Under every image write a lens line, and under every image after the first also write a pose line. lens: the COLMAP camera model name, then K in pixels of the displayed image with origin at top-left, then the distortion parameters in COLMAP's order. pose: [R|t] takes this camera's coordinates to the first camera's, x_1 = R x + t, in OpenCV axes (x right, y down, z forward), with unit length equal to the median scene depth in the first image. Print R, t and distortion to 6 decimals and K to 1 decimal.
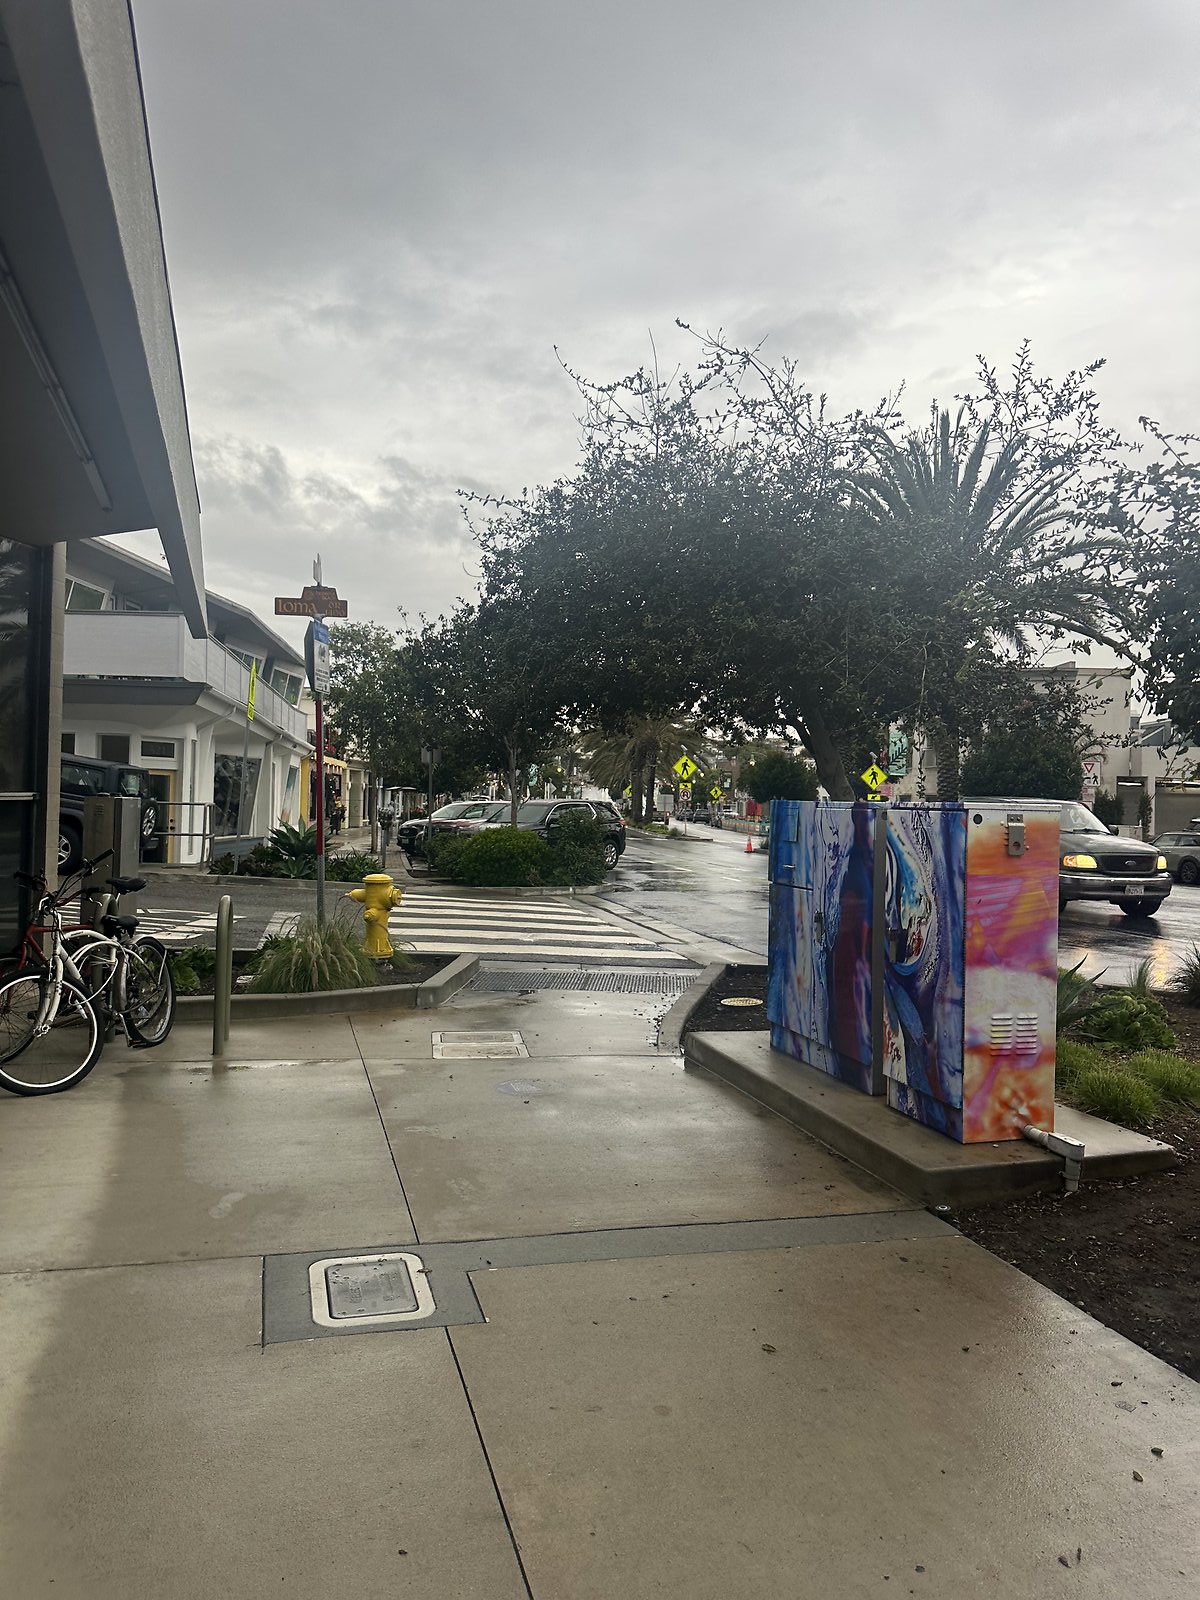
lens RADIAL K [[1106.5, 0, 606.7], [0, 1106.5, 807.9], [0, 0, 1]] dist [0.064849, -0.086584]
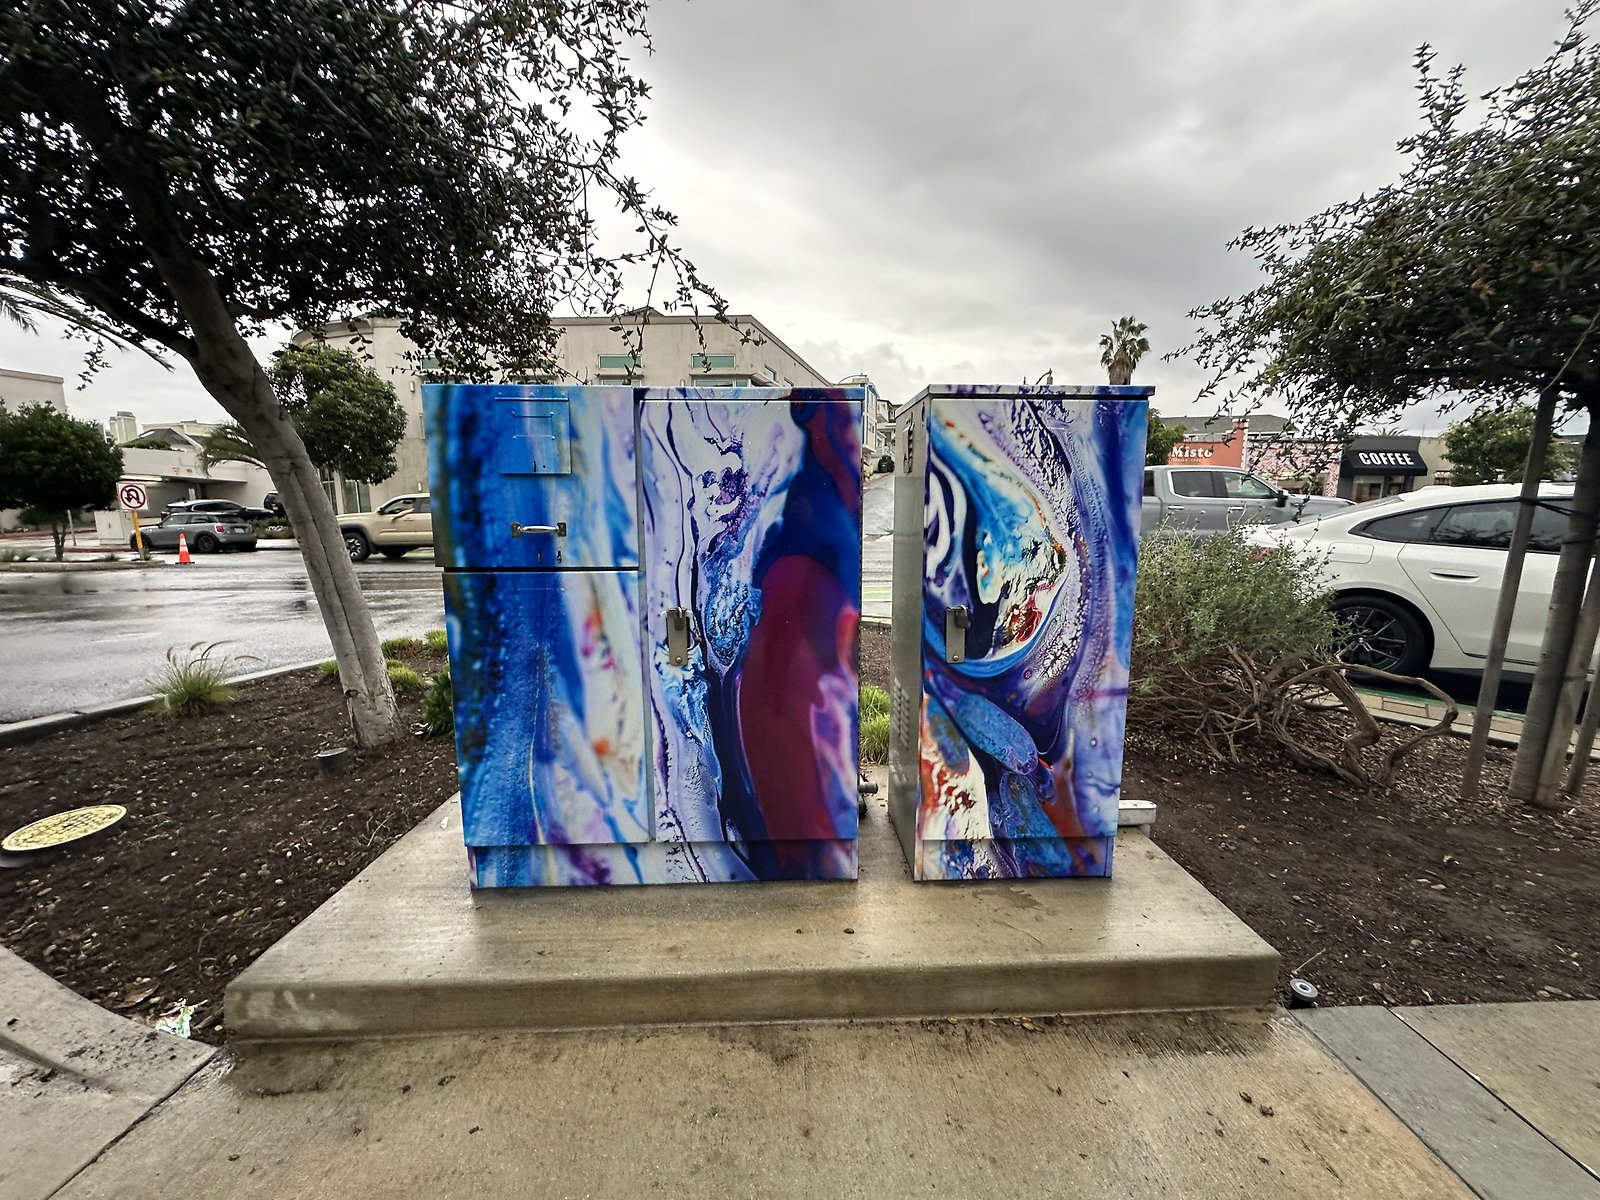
lens RADIAL K [[641.1, 0, 800.0], [0, 641.1, 600.0], [0, 0, 1]] dist [-0.001330, 0.000041]
pose [[0.252808, -0.165573, 0.953244, -0.090257], [0.013739, 0.985763, 0.167578, 0.047383], [-0.967419, -0.029269, 0.251484, 1.010202]]
